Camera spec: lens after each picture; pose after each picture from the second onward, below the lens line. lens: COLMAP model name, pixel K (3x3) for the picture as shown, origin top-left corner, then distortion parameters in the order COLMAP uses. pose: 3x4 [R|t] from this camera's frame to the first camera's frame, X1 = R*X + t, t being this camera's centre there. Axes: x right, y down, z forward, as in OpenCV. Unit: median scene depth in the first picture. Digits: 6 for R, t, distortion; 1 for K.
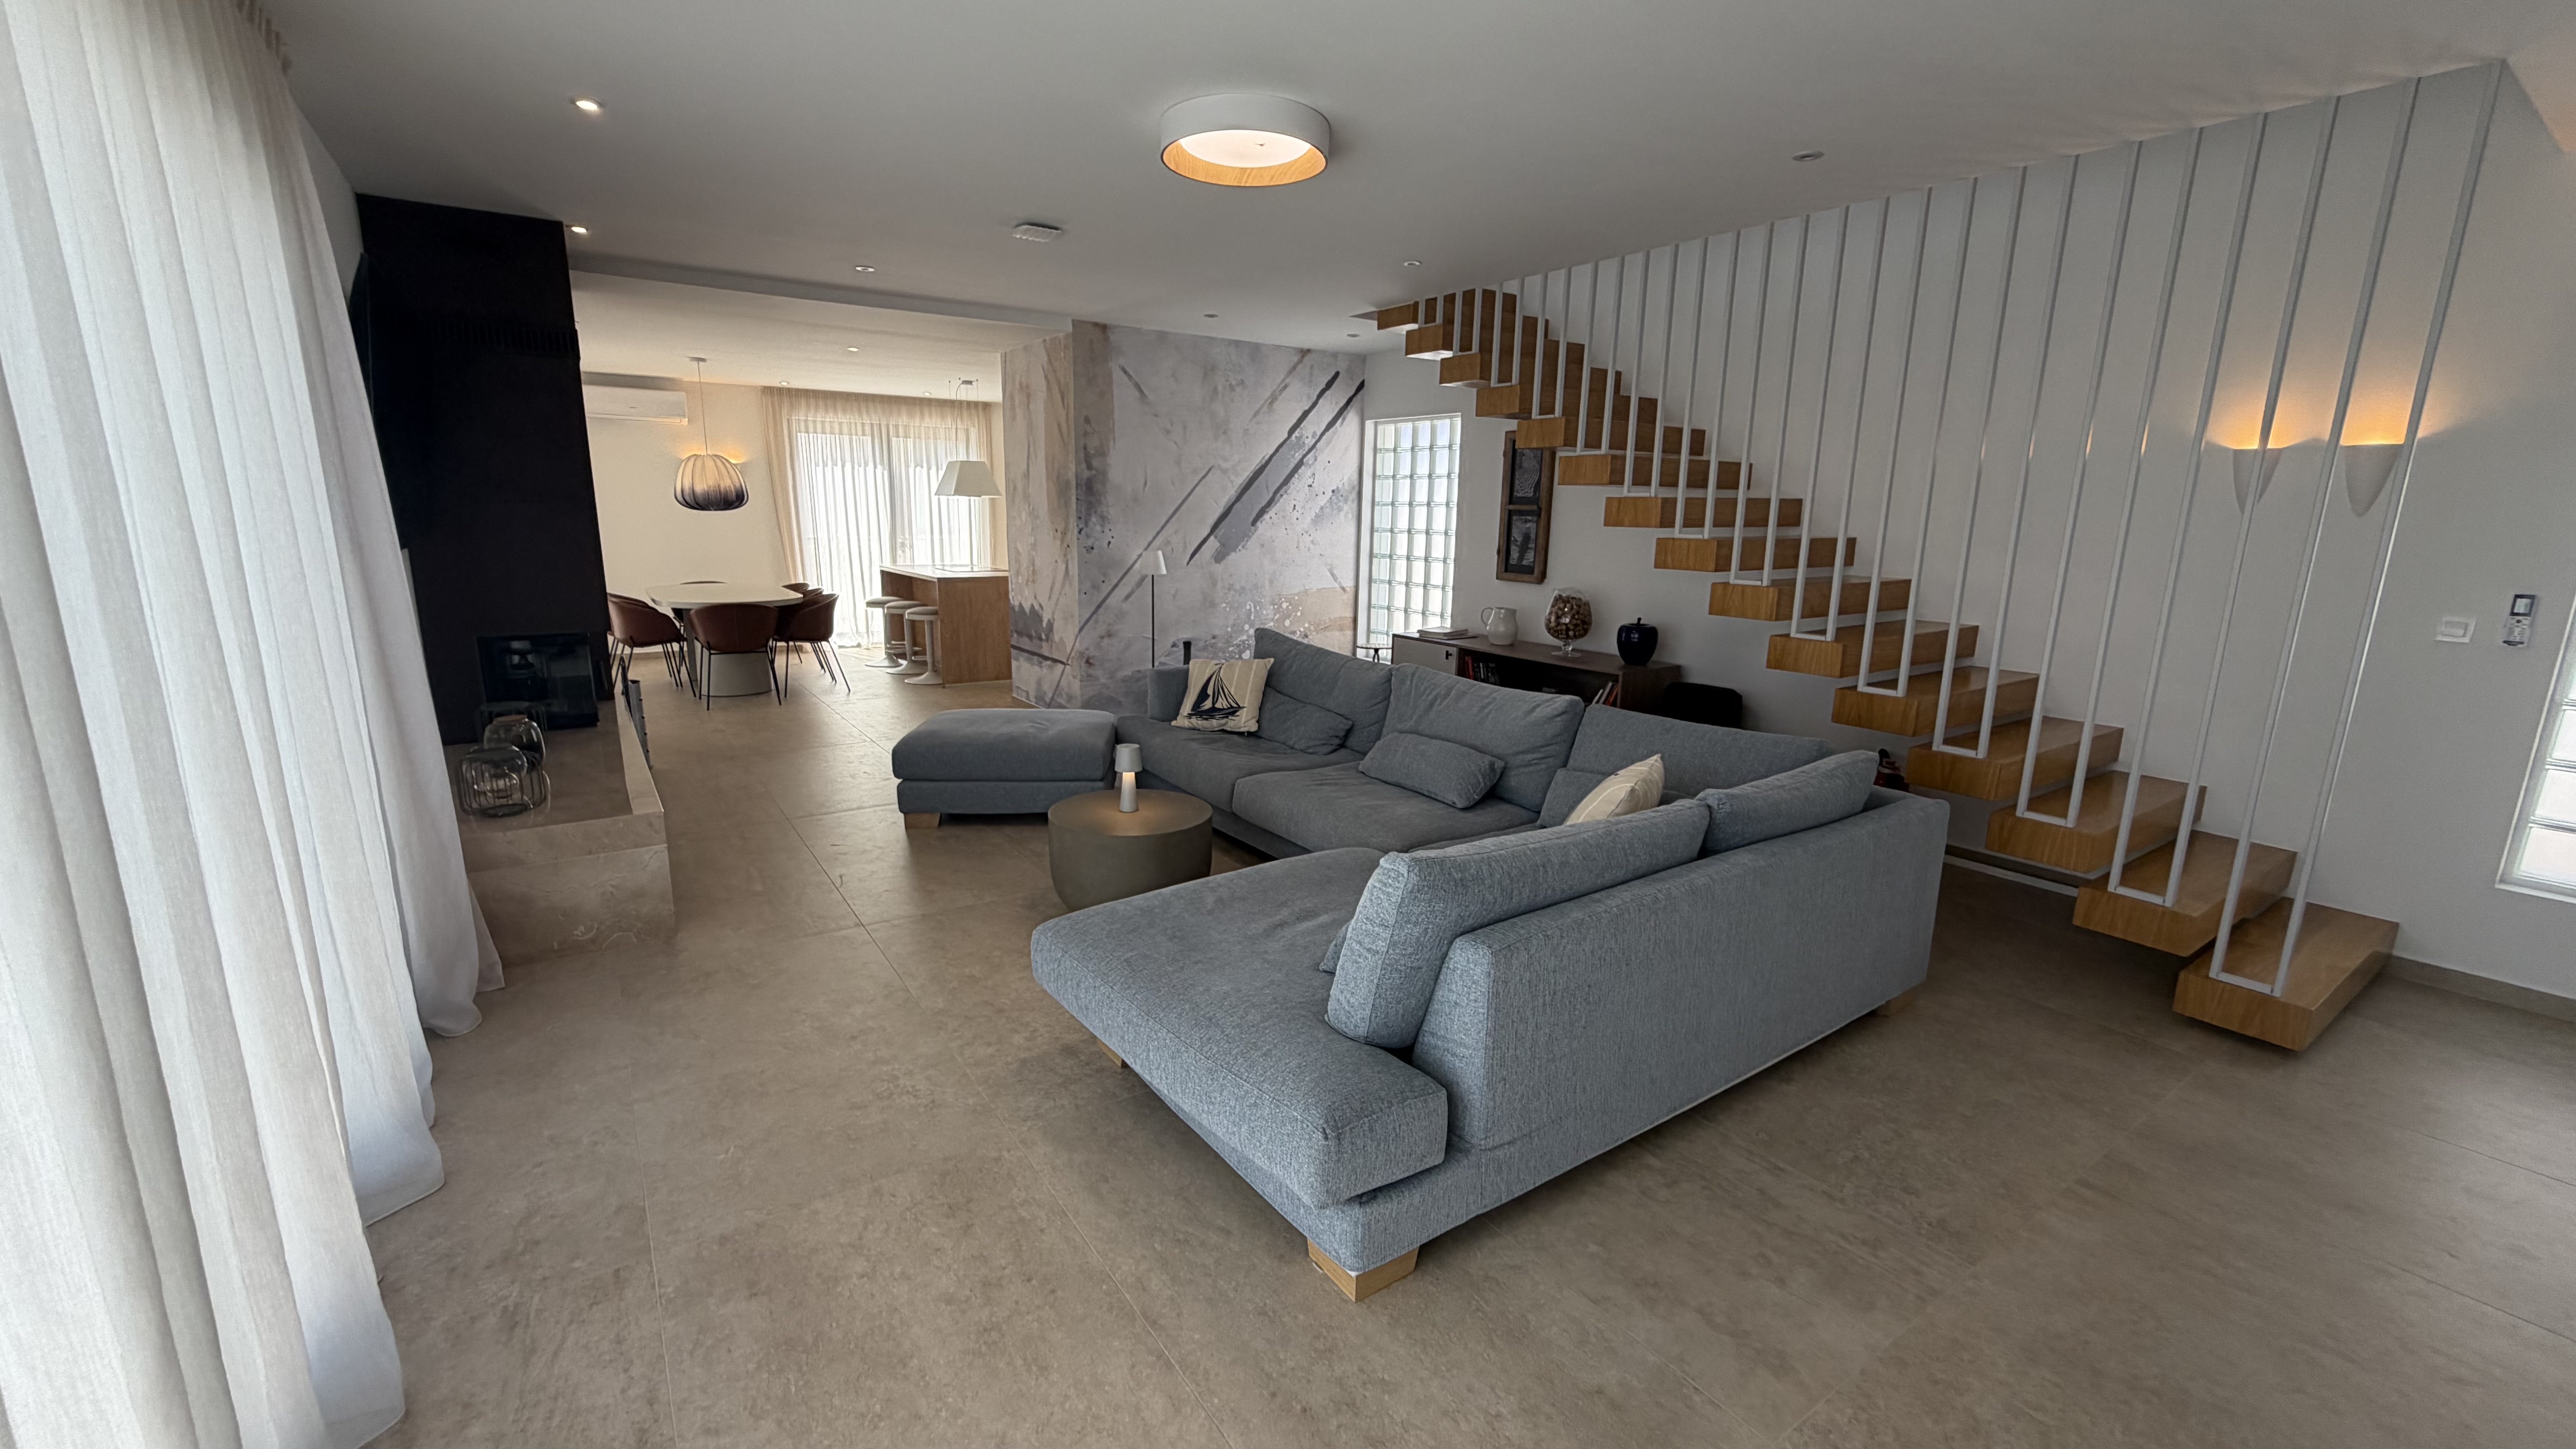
lens RADIAL K [[1027.5, 0, 1278.9], [0, 1027.5, 741.1], [0, 0, 1]] dist [-0.001497, 0.000124]
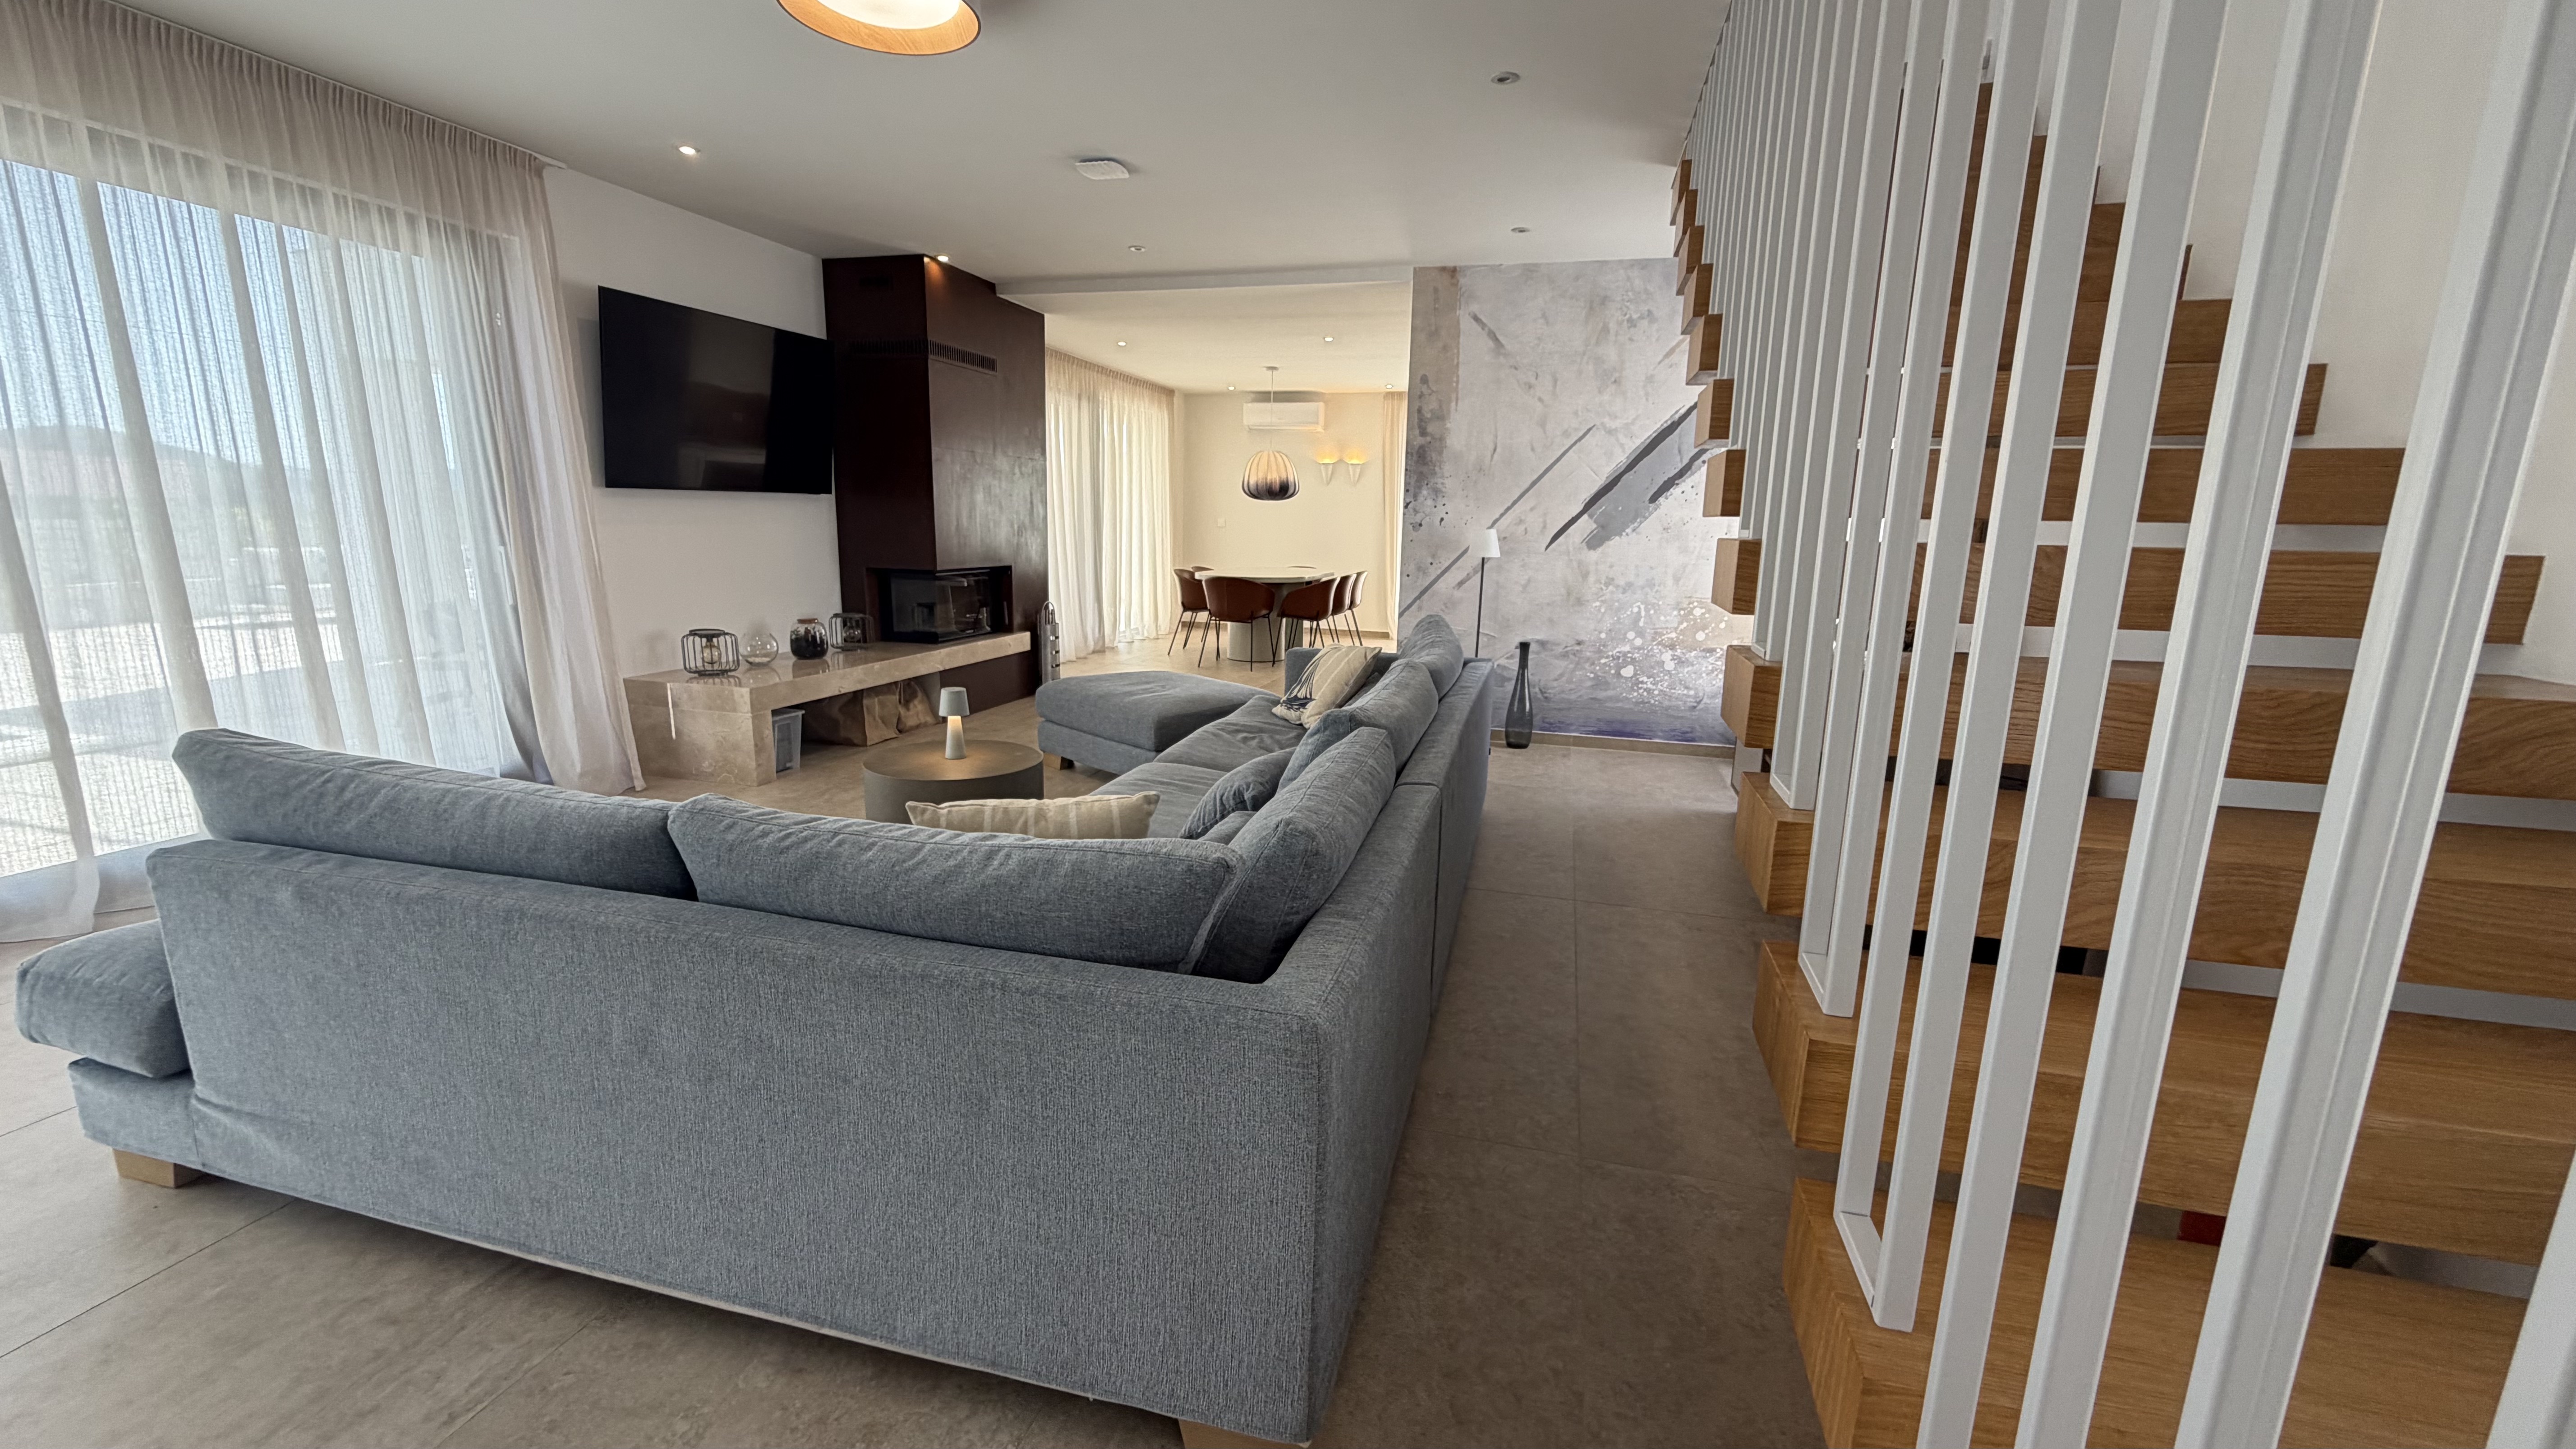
lens RADIAL K [[1027.5, 0, 1282.0], [0, 1027.5, 737.9], [0, 0, 1]] dist [-0.001497, 0.000124]
pose [[0.647514, 0.156598, -0.745790, 0.408480], [-0.180378, 0.982343, 0.049660, -0.027845], [0.740398, 0.102368, 0.664327, 0.322037]]
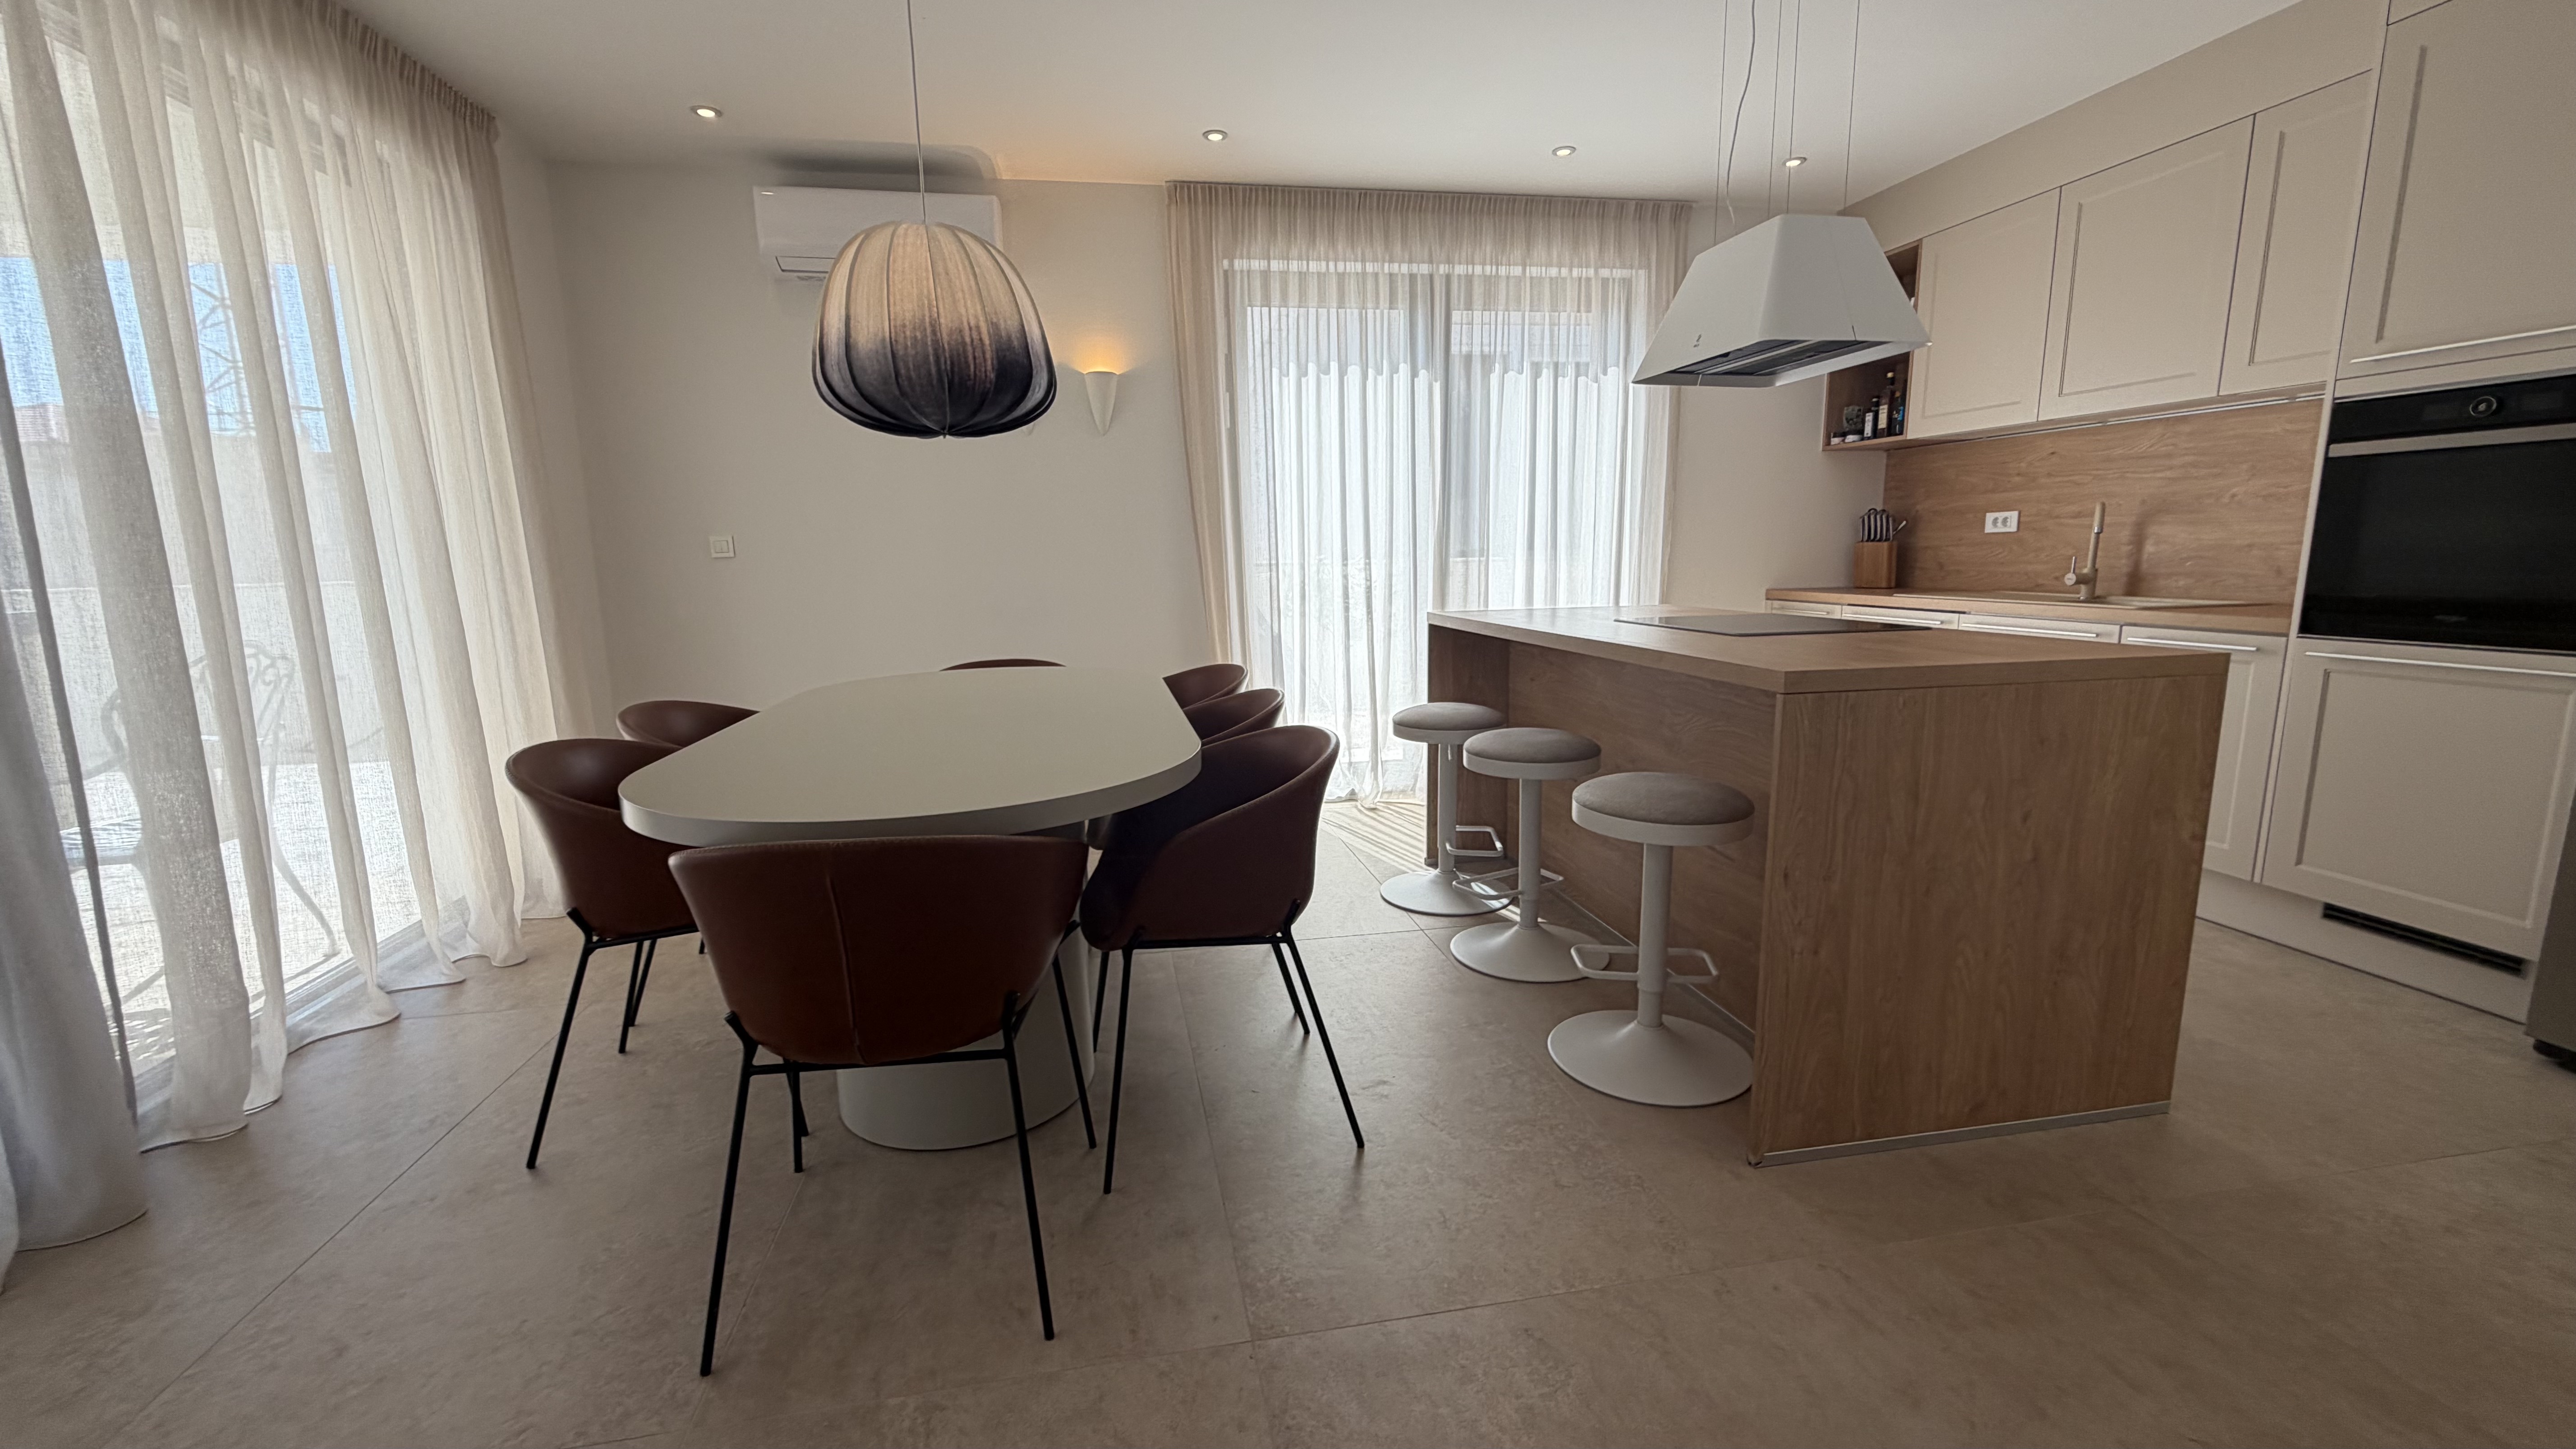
lens RADIAL K [[1027.5, 0, 1285.7], [0, 1027.5, 726.9], [0, 0, 1]] dist [-0.001497, 0.000124]
pose [[0.915819, 0.031124, -0.400384, -0.401763], [-0.051719, 0.997831, -0.040734, -0.158887], [0.398247, 0.058012, 0.915442, 0.907047]]
